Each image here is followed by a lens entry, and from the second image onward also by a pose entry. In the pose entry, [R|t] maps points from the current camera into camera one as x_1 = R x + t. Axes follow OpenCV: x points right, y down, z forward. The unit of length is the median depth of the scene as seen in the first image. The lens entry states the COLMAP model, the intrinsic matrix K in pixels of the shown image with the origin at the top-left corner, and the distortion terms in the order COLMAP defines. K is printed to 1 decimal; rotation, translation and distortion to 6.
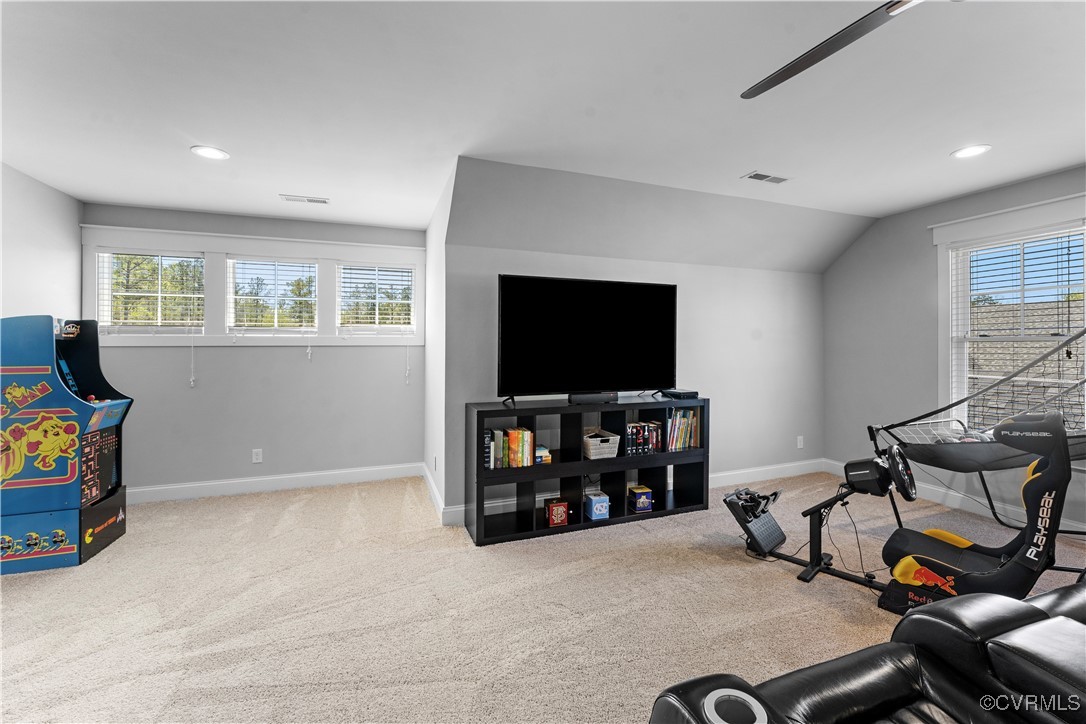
lens RADIAL K [[453.7, 0, 534.1], [0, 453.7, 338.0], [0, 0, 1]] dist [-0.001787, -0.000759]
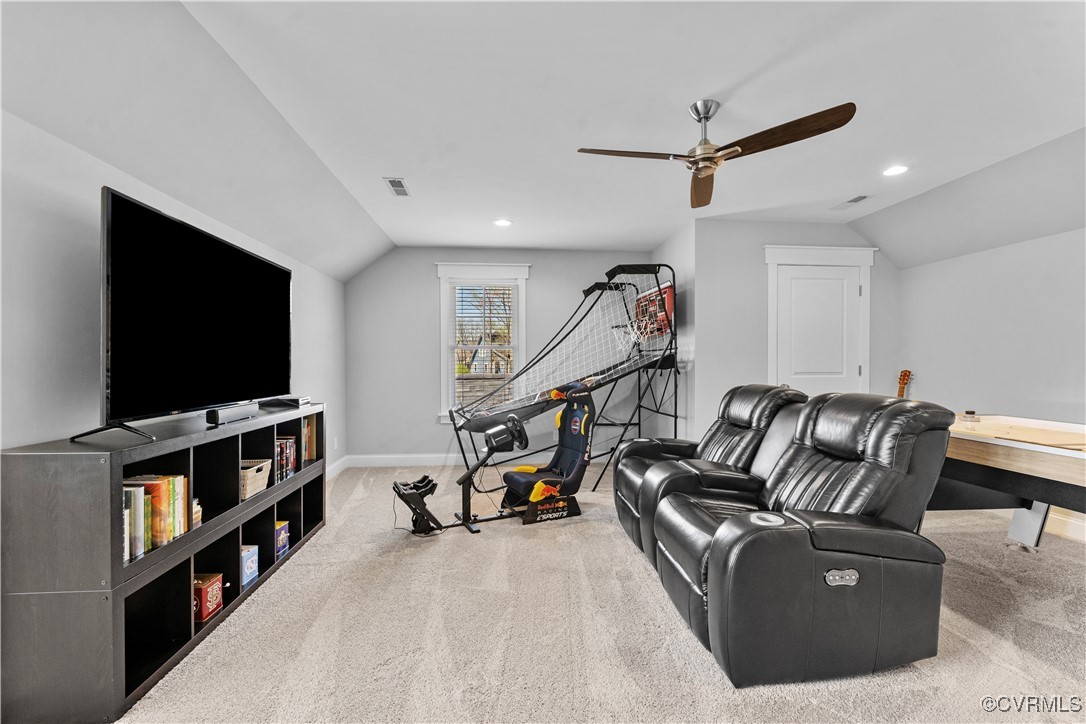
lens RADIAL K [[477.3, 0, 540.9], [0, 477.3, 362.3], [0, 0, 1]] dist [-0.002741, 0.000021]
pose [[0.253889, 0.001251, 0.967233, -0.521808], [-0.018794, 0.999817, 0.003640, 0.047959], [-0.967051, -0.019103, 0.253866, 0.415060]]
